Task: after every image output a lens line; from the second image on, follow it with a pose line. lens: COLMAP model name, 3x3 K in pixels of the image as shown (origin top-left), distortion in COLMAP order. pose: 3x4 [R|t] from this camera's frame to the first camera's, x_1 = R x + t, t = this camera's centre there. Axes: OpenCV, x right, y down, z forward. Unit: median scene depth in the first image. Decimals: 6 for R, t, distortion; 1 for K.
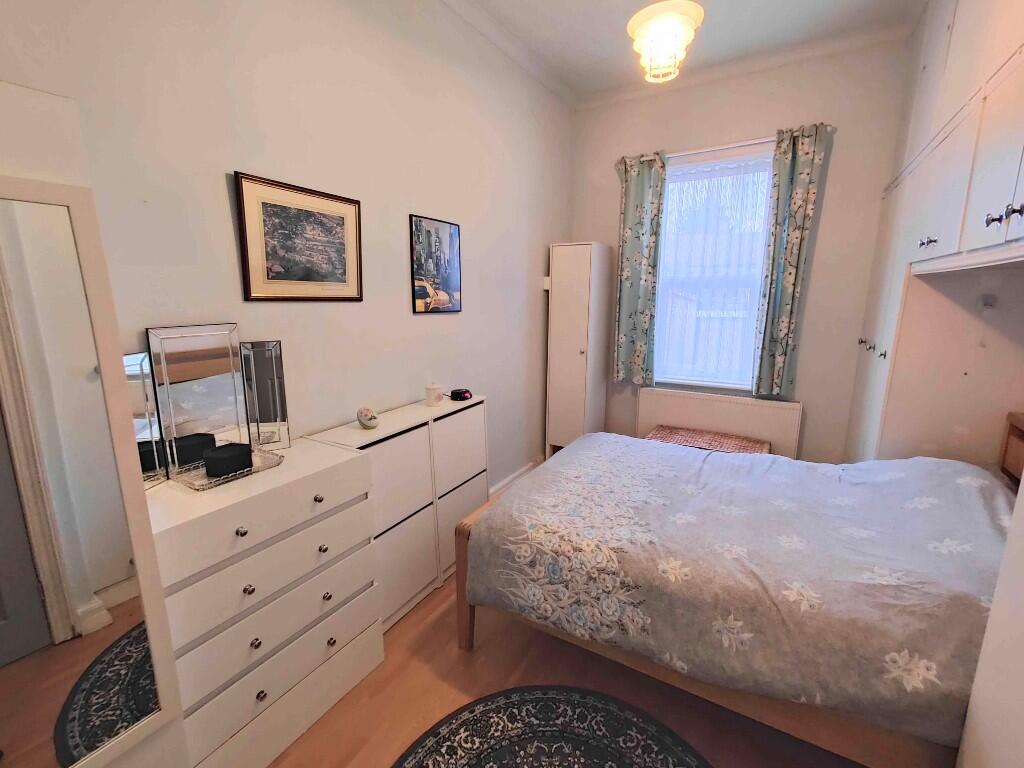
lens RADIAL K [[449.1, 0, 512.4], [0, 449.1, 381.3], [0, 0, 1]] dist [0.002826, 0.000523]
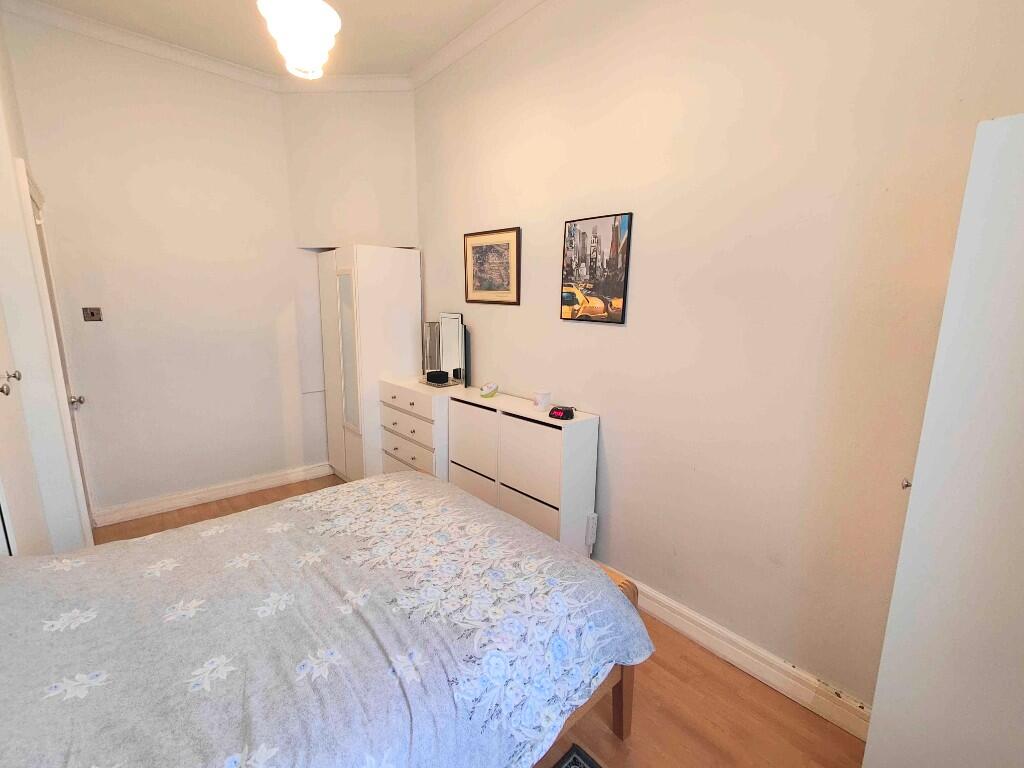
lens RADIAL K [[449.1, 0, 512.5], [0, 449.1, 380.9], [0, 0, 1]] dist [0.002826, 0.000523]
pose [[-0.290116, 0.174688, -0.940913, 0.887976], [-0.192498, 0.952450, 0.236184, -0.266029], [0.937431, 0.249645, -0.242694, 1.321095]]
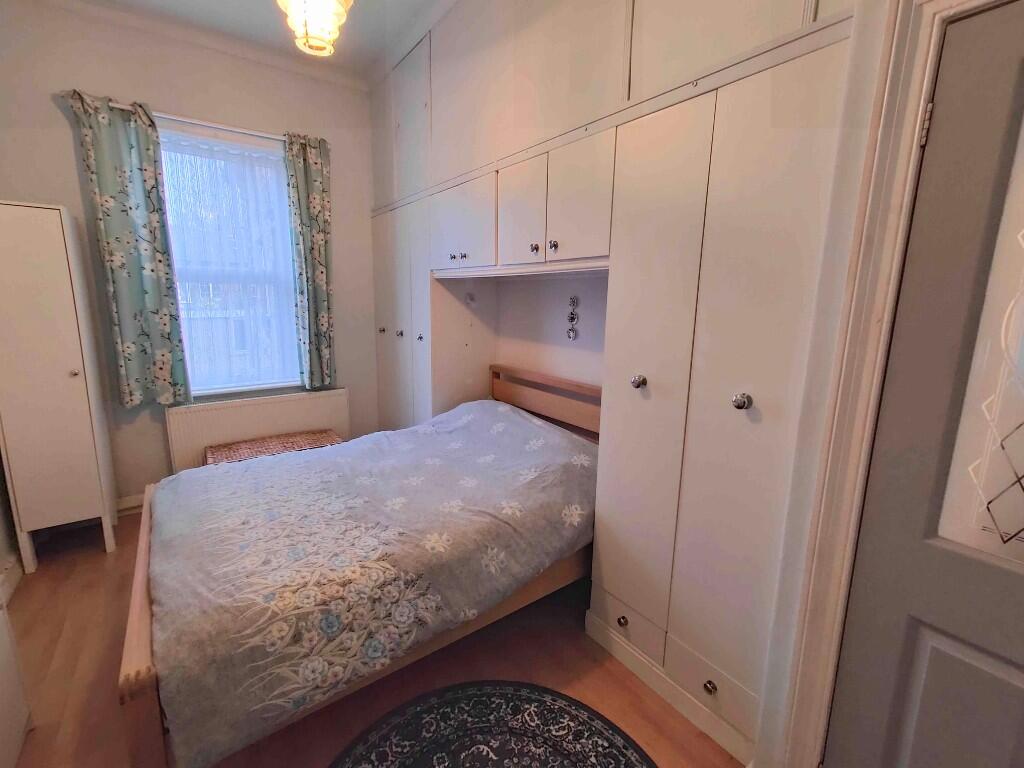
lens RADIAL K [[449.1, 0, 510.2], [0, 449.1, 383.4], [0, 0, 1]] dist [0.002826, 0.000523]
pose [[0.389538, -0.165773, 0.905969, -0.332963], [0.162767, 0.980576, 0.109440, -0.030587], [-0.906514, 0.104831, 0.408954, 0.245544]]
